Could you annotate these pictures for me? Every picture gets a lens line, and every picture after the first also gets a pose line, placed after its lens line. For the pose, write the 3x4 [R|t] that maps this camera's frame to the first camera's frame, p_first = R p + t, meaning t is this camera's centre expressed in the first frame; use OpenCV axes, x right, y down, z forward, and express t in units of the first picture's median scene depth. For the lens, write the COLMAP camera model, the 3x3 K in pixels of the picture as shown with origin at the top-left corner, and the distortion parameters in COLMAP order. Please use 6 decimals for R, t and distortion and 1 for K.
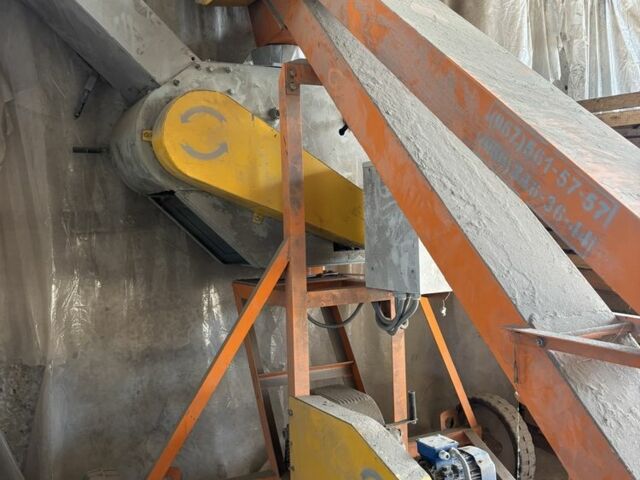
lens RADIAL K [[651.6, 0, 319.7], [0, 651.6, 241.5], [0, 0, 1]] dist [0.093908, -0.183089]
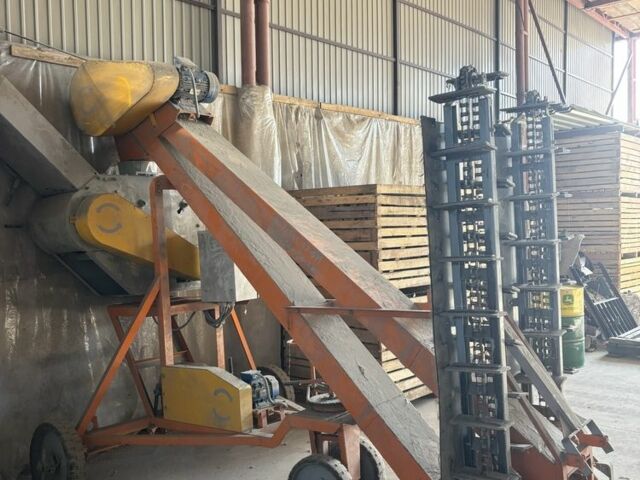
lens RADIAL K [[651.6, 0, 319.7], [0, 651.6, 241.5], [0, 0, 1]] dist [0.093908, -0.183089]
pose [[0.928650, -0.030486, 0.369701, -0.288956], [0.050642, 0.997705, -0.044935, 0.003839], [-0.367483, 0.060451, 0.928063, -0.785708]]
